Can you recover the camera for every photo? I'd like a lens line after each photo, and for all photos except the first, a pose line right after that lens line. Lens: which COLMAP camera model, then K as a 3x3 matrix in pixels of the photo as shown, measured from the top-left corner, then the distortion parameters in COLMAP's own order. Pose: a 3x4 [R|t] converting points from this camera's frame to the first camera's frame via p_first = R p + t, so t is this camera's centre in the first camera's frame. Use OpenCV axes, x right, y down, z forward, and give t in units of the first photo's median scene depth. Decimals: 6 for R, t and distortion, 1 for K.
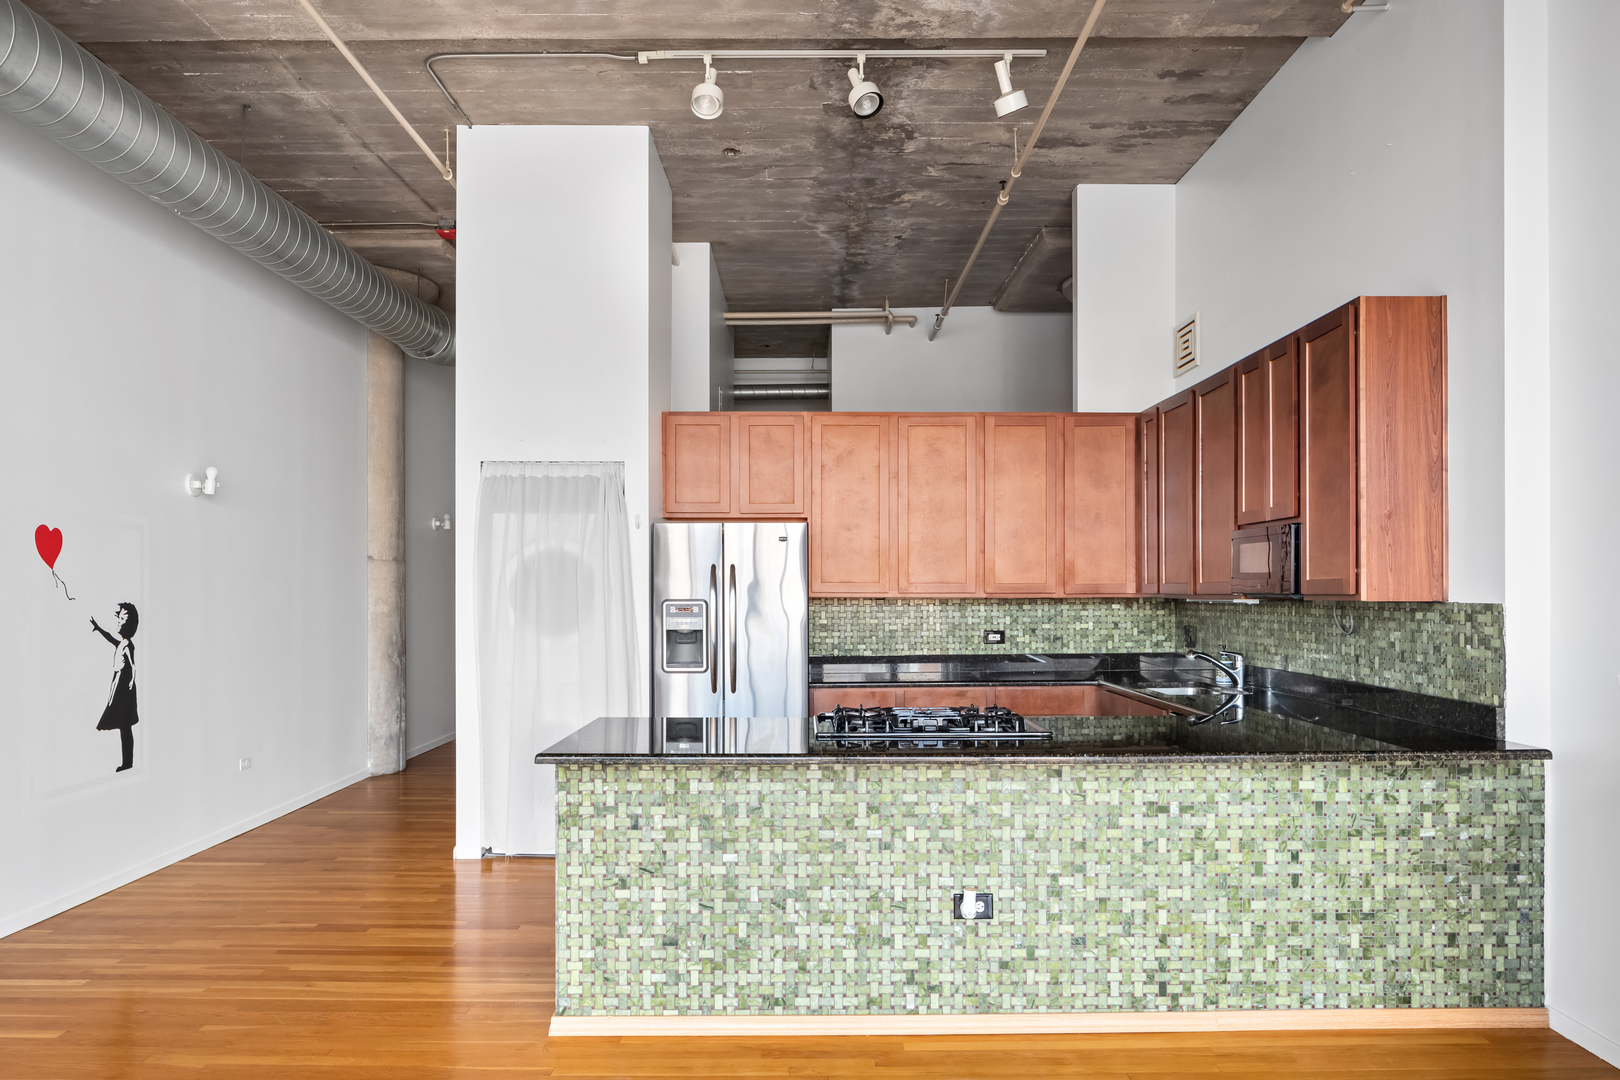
lens RADIAL K [[1099.3, 0, 793.6], [0, 1099.3, 590.1], [0, 0, 1]] dist [-0.002098, -0.010280]
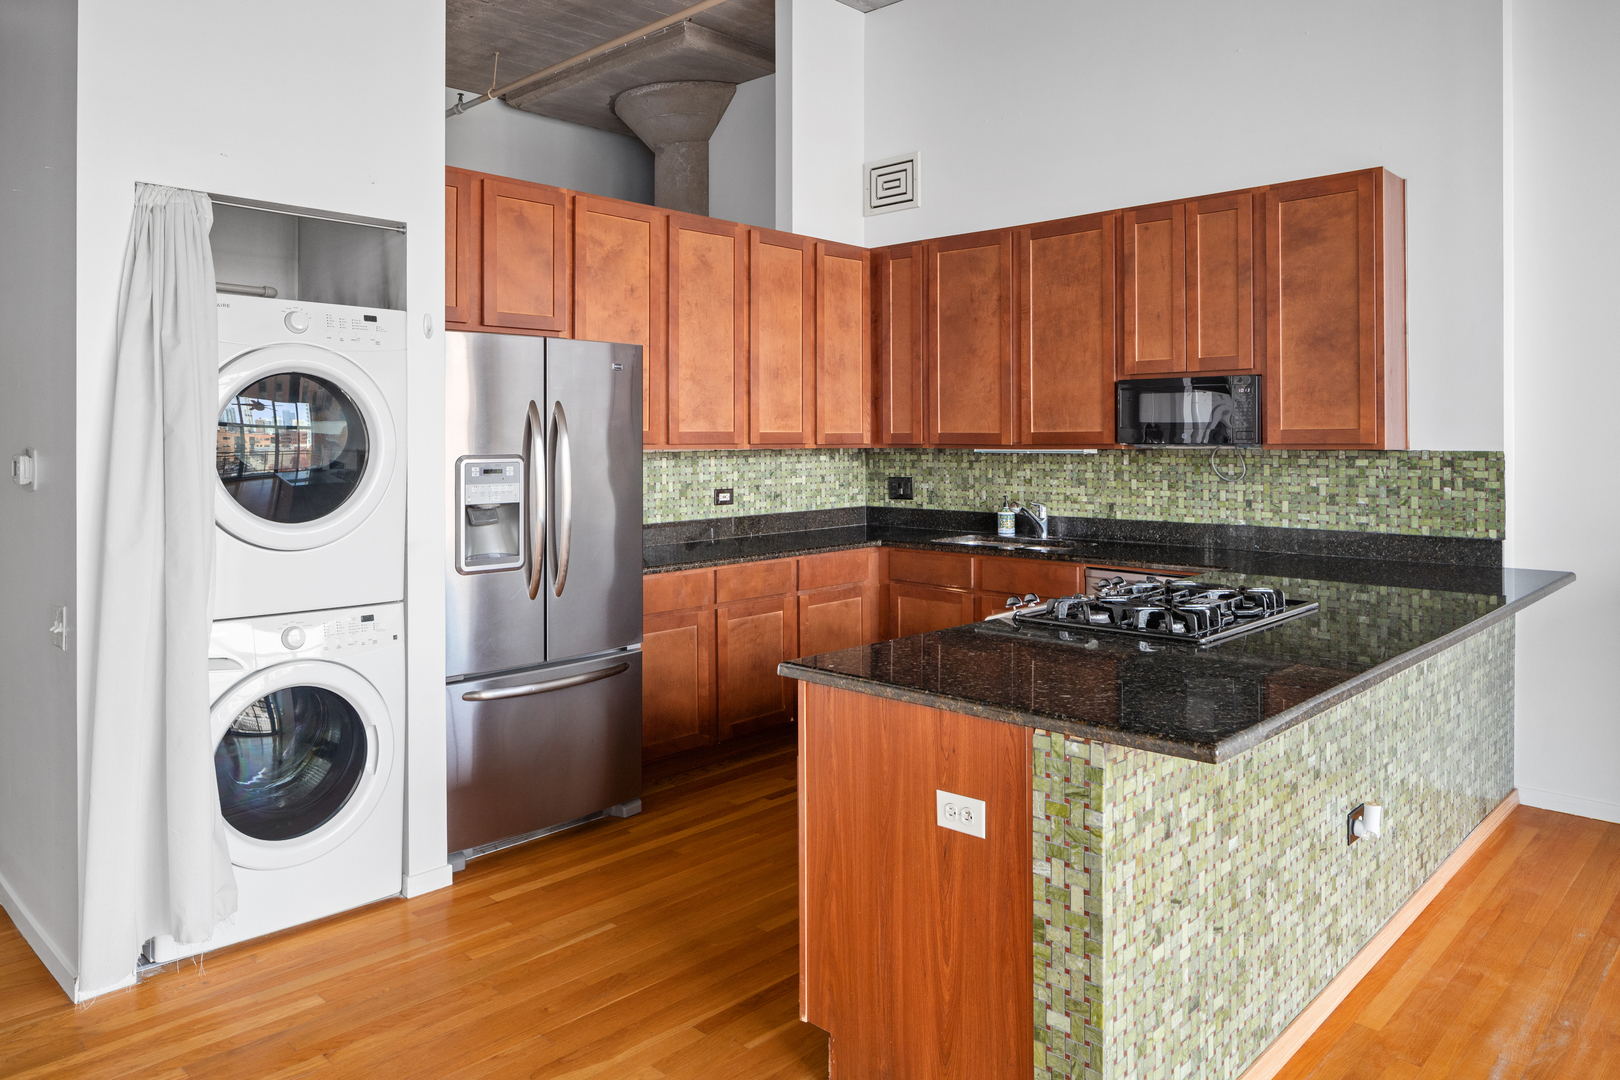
lens RADIAL K [[1099.3, 0, 793.8], [0, 1099.3, 434.6], [0, 0, 1]] dist [-0.002098, -0.010280]
pose [[0.693412, 0.002743, 0.720536, -0.443930], [0.001089, 0.999988, -0.004855, -0.000207], [-0.720540, 0.004151, 0.693401, 0.451249]]
